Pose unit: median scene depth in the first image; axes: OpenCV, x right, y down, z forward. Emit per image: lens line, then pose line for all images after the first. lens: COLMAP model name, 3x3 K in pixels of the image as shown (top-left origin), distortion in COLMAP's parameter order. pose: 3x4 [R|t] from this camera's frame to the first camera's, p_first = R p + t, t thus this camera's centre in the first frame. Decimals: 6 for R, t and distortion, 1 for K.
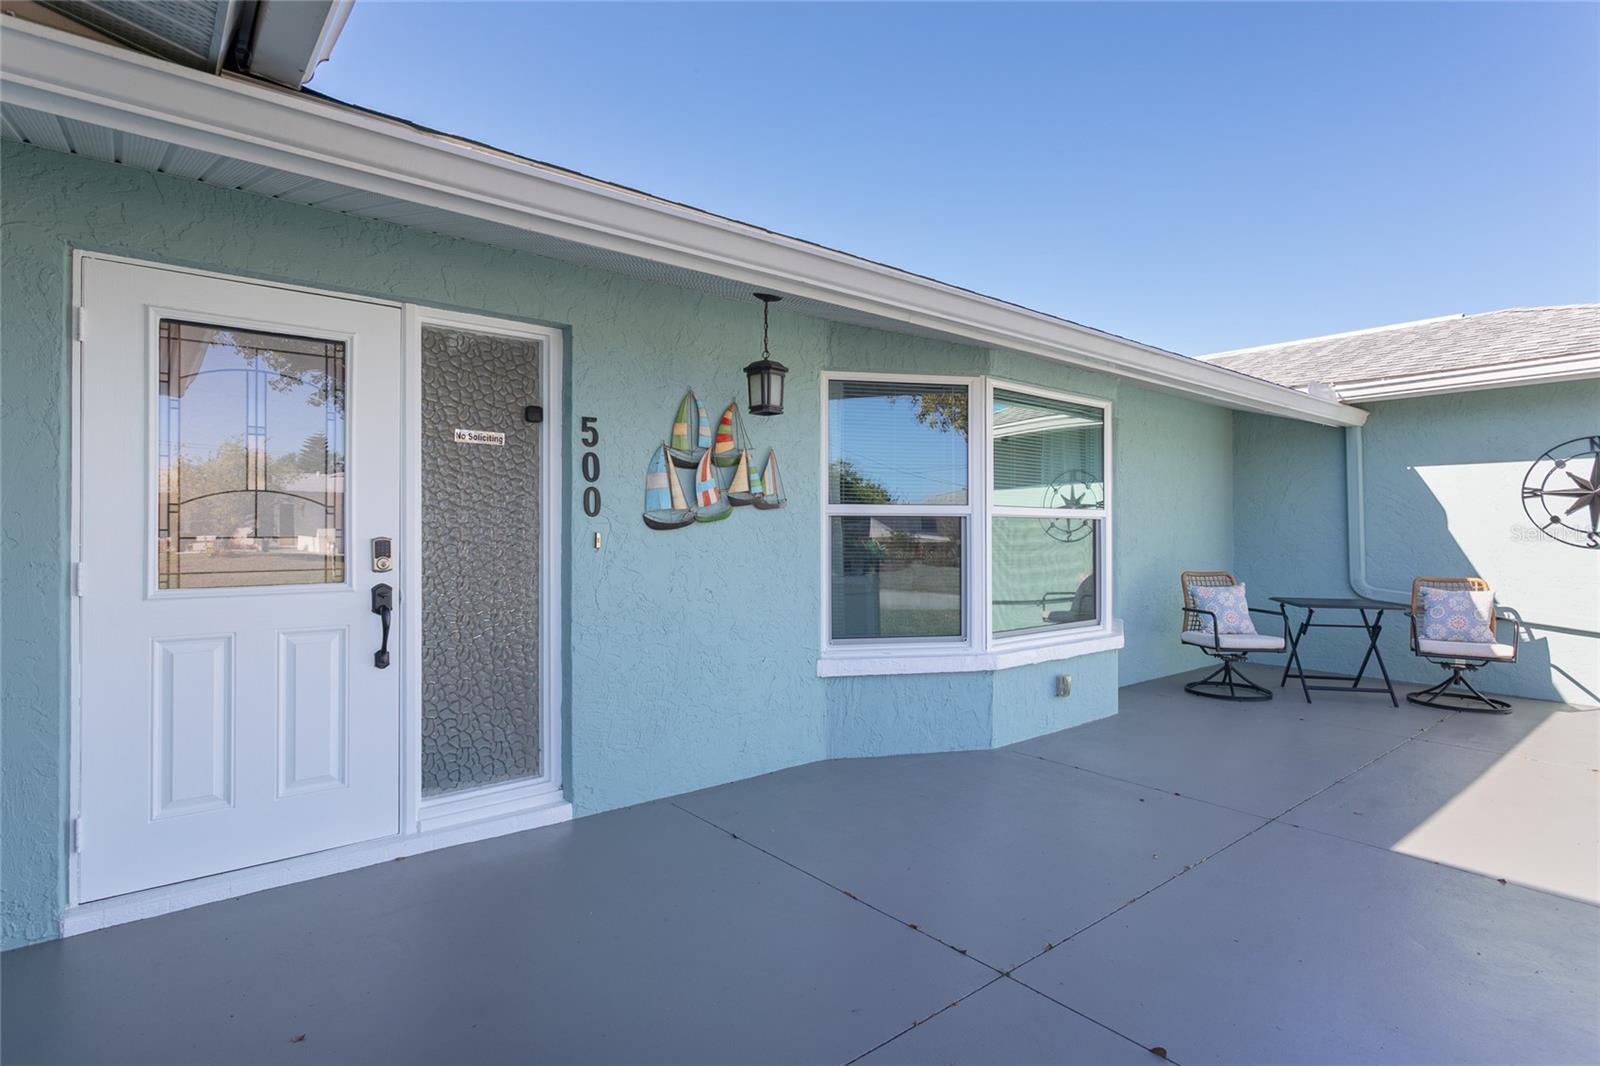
lens RADIAL K [[816.6, 0, 797.5], [0, 816.6, 528.1], [0, 0, 1]] dist [0.002858, 0.003994]
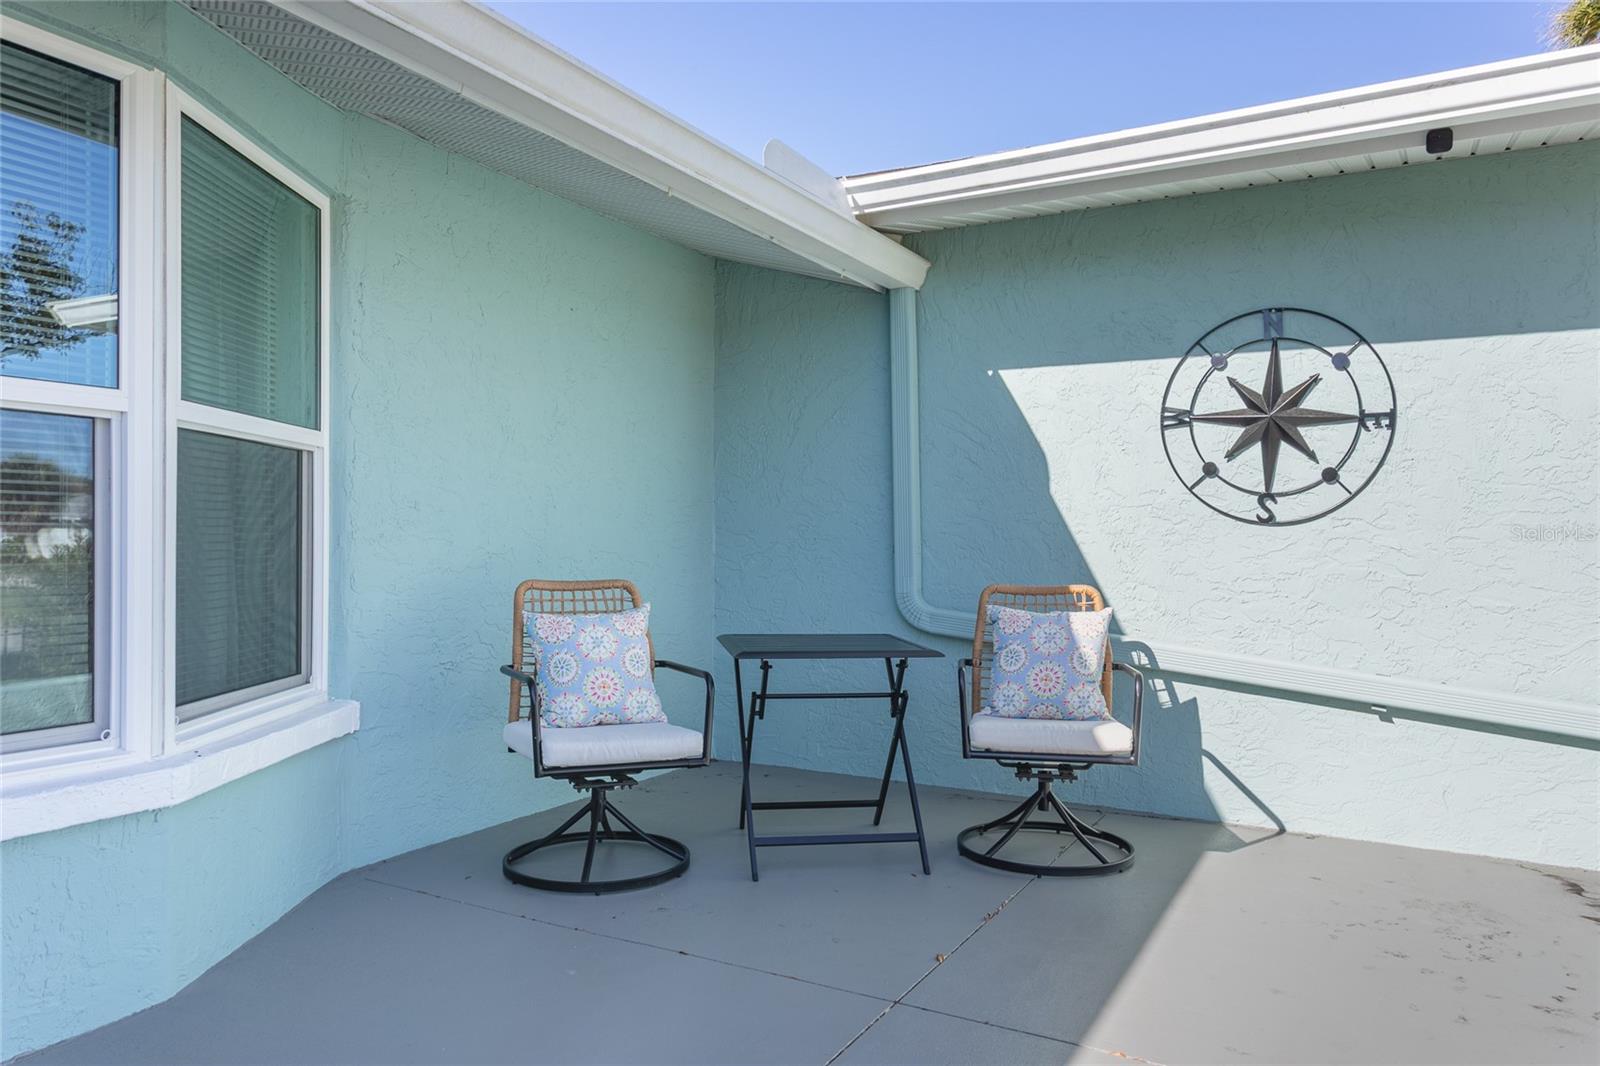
lens RADIAL K [[1170.1, 0, 801.2], [0, 1170.1, 537.5], [0, 0, 1]] dist [0.024724, 0.000628]
pose [[0.926172, 0.003634, 0.377085, 0.405514], [-0.004281, 0.999990, 0.000880, 0.032541], [-0.377078, -0.002429, 0.926178, 0.412311]]
